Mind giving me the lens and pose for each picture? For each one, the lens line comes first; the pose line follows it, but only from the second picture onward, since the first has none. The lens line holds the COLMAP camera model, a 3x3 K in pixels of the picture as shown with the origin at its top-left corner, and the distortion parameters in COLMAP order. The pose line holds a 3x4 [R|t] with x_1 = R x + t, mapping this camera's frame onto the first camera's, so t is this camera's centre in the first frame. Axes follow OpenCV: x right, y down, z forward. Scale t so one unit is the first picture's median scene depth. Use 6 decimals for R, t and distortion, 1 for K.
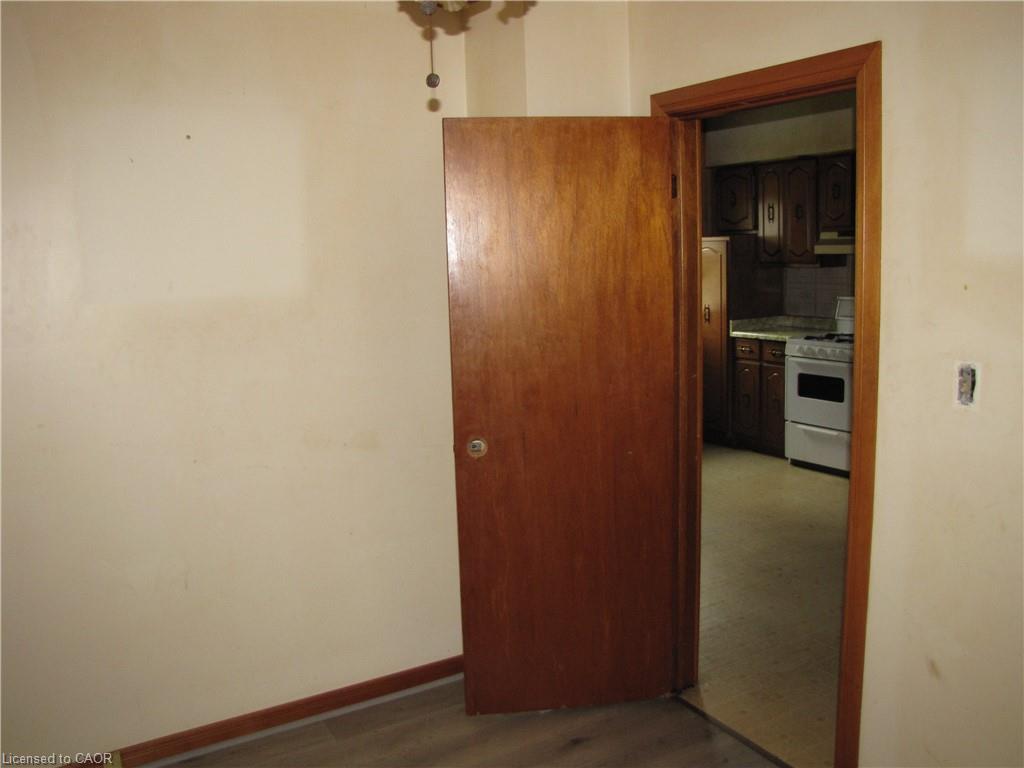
lens RADIAL K [[881.6, 0, 510.9], [0, 881.6, 387.2], [0, 0, 1]] dist [-0.136954, 0.092525]
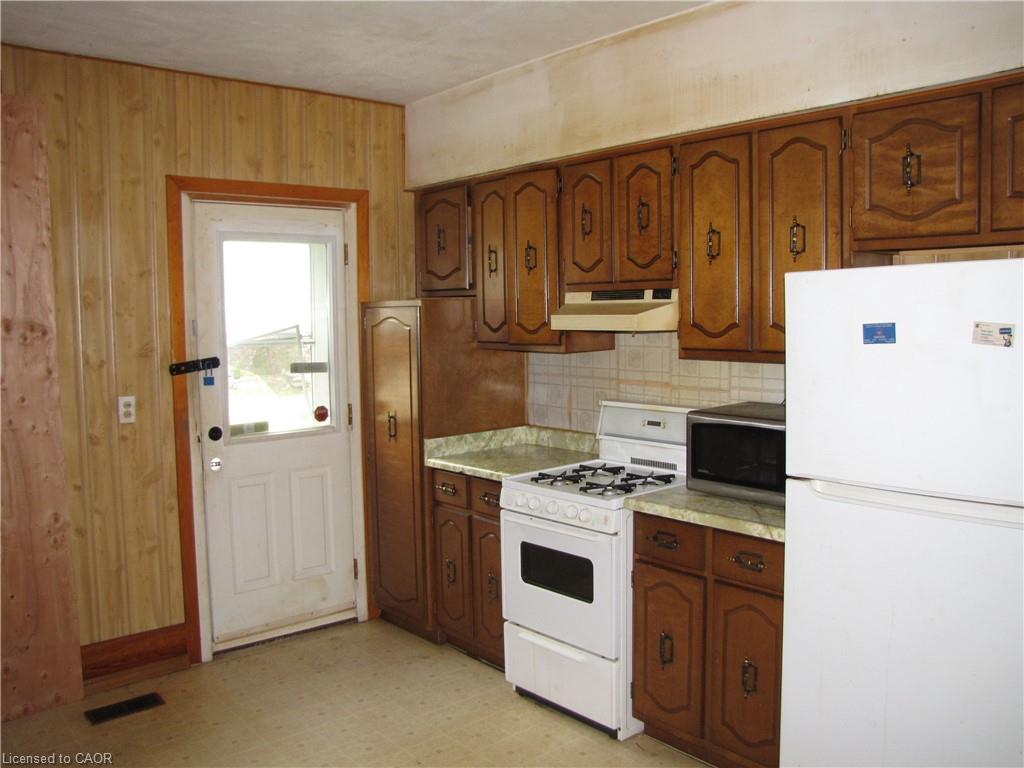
lens RADIAL K [[881.6, 0, 514.1], [0, 881.6, 381.4], [0, 0, 1]] dist [-0.136954, 0.092525]
pose [[0.985877, 0.006691, 0.167335, 0.220133], [0.006633, 0.996857, -0.078943, -0.070760], [-0.167337, 0.078938, 0.982734, 0.415027]]
